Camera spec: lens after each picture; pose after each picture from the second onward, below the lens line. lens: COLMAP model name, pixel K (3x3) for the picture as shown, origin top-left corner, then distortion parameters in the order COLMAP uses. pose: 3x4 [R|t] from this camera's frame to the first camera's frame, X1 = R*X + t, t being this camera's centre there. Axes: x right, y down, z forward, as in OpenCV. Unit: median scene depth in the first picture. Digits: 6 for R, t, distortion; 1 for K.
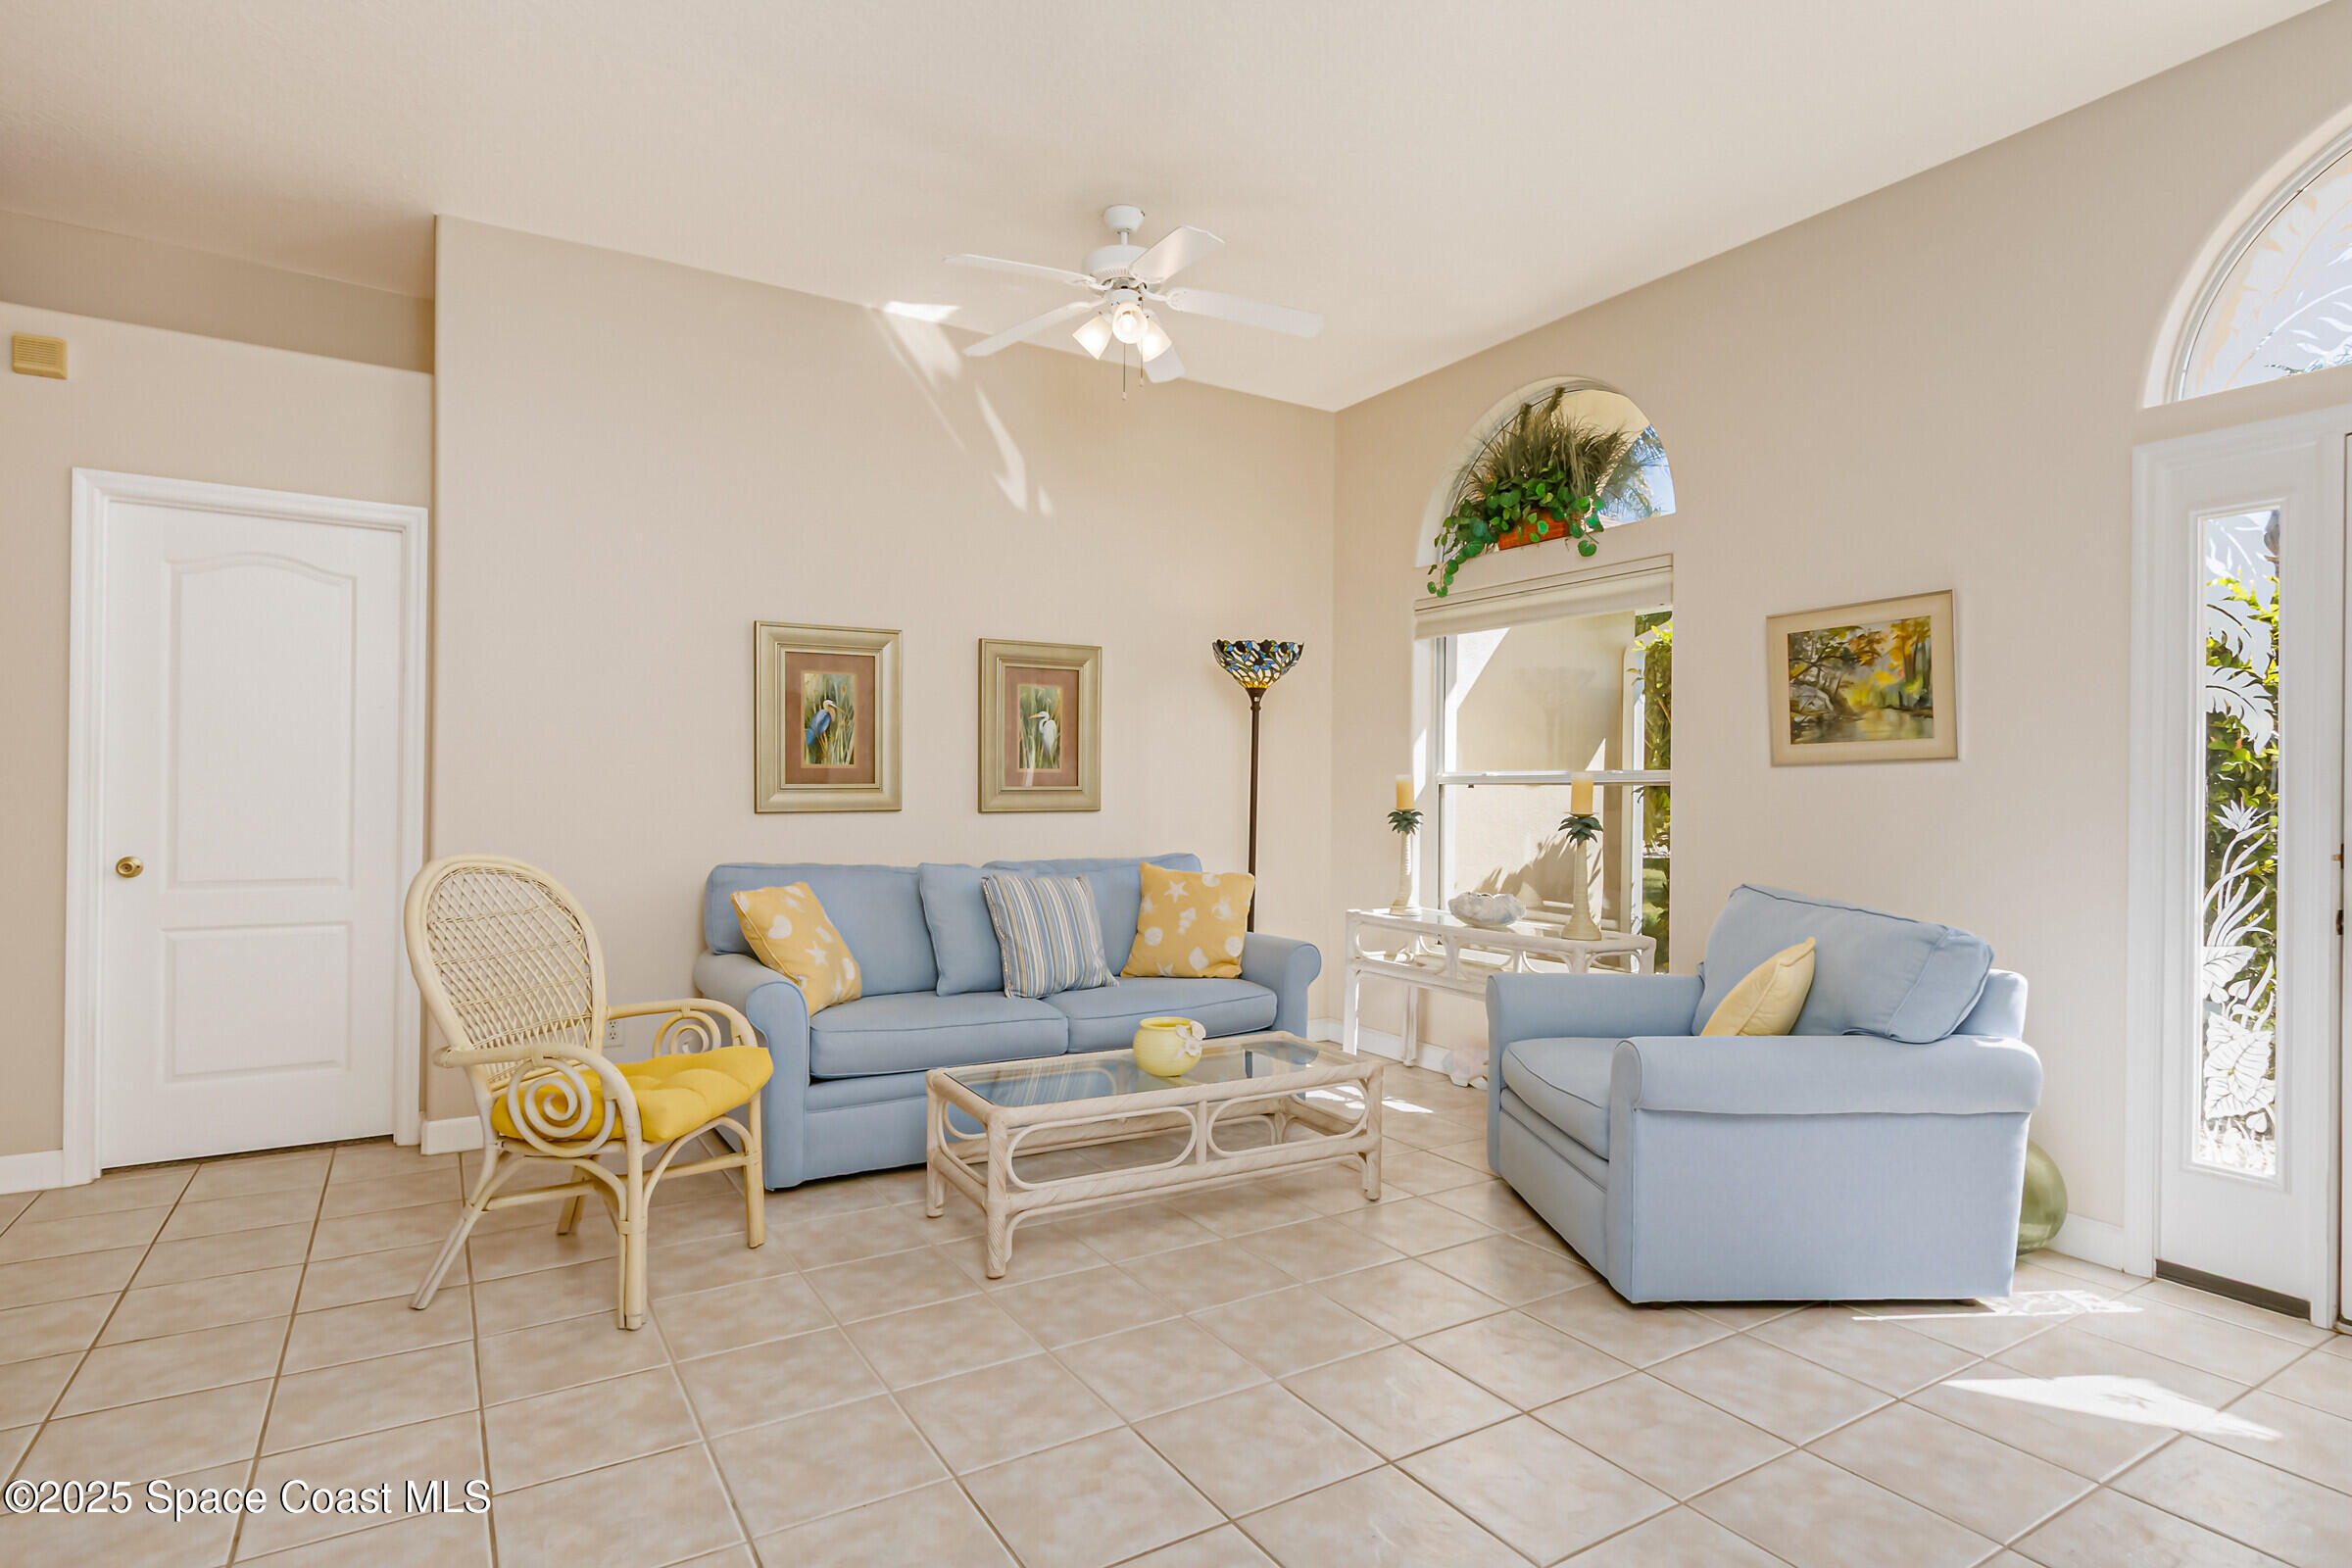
lens RADIAL K [[1196.1, 0, 1165.9], [0, 1196.1, 787.4], [0, 0, 1]] dist [0.003830, 0.000677]
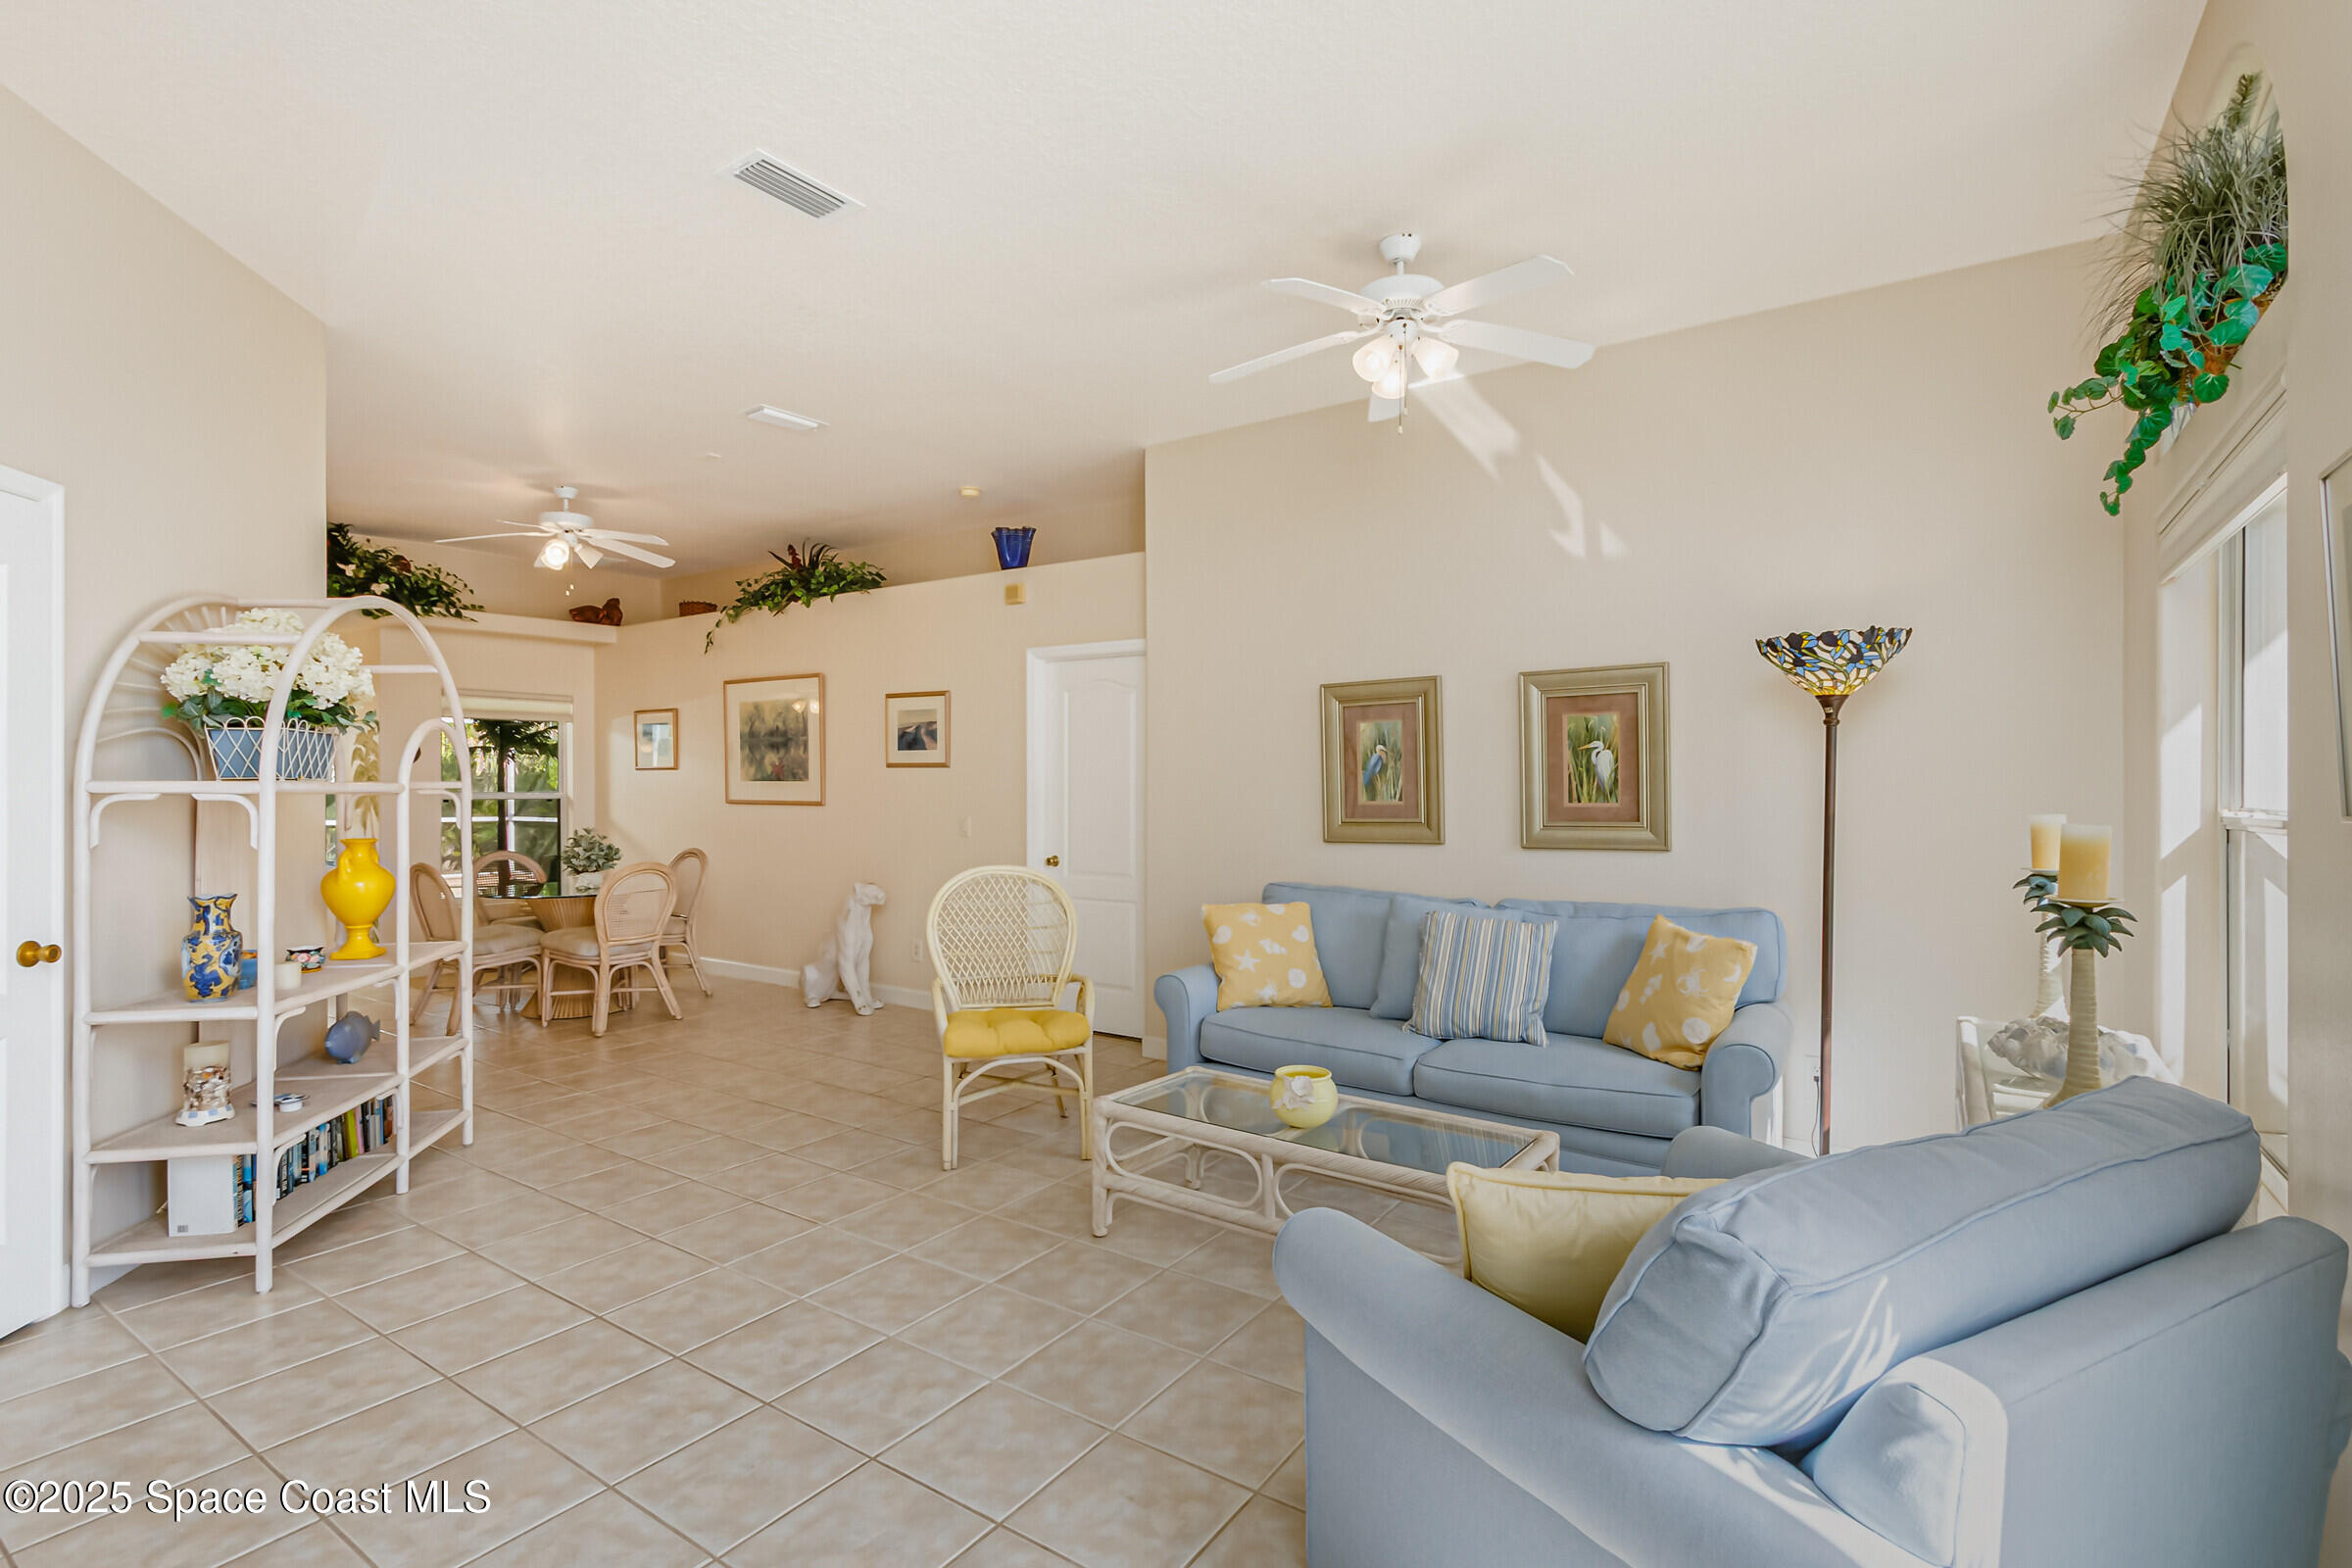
lens RADIAL K [[1083.4, 0, 1174.9], [0, 1083.4, 787.0], [0, 0, 1]] dist [0.001743, 0.000245]
pose [[0.417035, -0.009132, -0.908845, 0.569018], [0.005669, 0.999956, -0.007446, -0.025726], [0.908873, -0.002047, 0.417068, 0.383330]]
